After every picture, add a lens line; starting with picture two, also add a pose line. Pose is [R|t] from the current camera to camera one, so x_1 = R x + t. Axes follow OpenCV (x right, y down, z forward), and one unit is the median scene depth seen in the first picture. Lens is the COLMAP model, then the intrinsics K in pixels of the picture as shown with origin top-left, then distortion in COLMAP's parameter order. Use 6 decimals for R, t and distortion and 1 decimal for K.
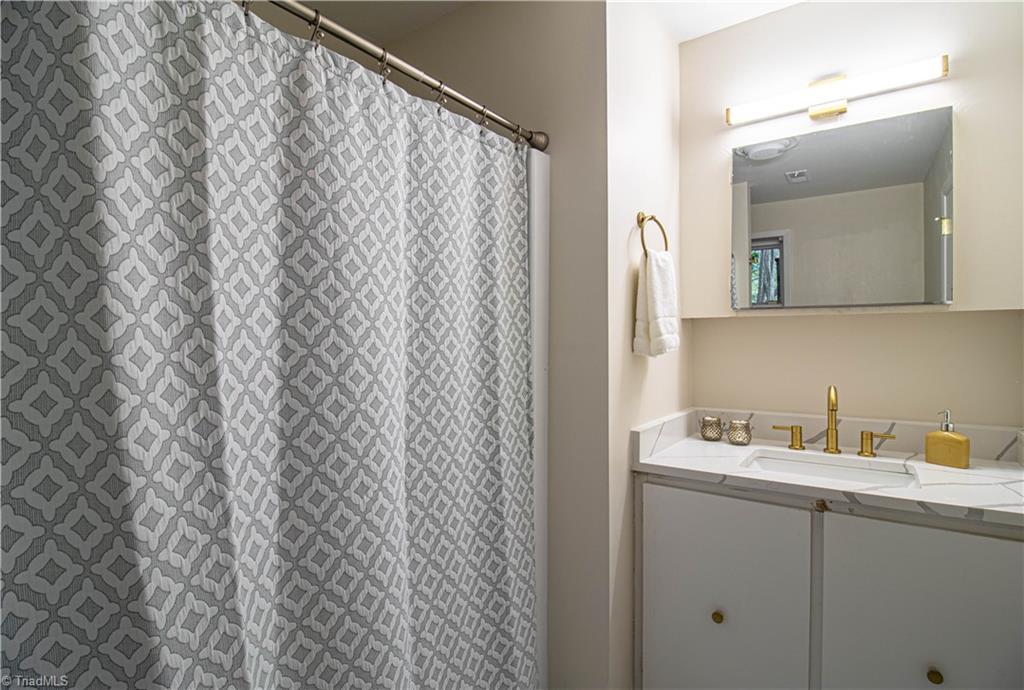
lens RADIAL K [[492.2, 0, 512.0], [0, 492.2, 345.0], [0, 0, 1]] dist [-0.000136, -0.013317]
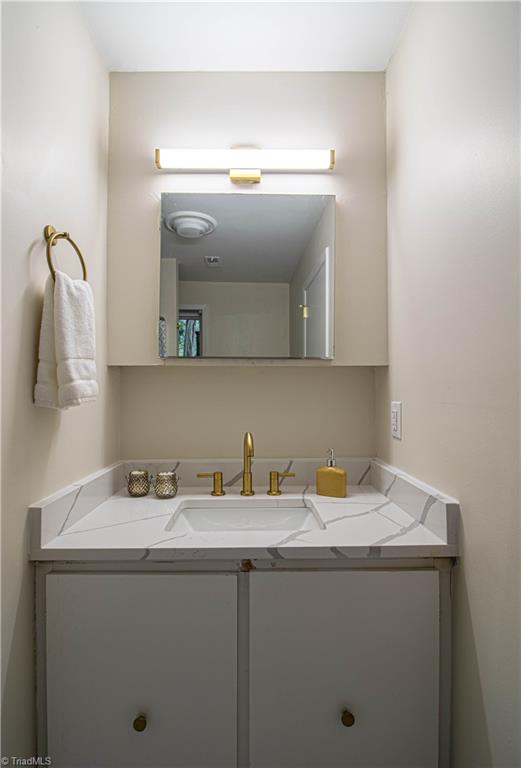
lens RADIAL K [[369.2, 0, 260.5], [0, 369.2, 384.0], [0, 0, 1]] dist [-0.000136, -0.013317]
pose [[0.783268, 0.019048, 0.621392, 0.167972], [0.003206, 0.999393, -0.034675, 0.006243], [-0.621676, 0.029152, 0.782732, 0.341515]]
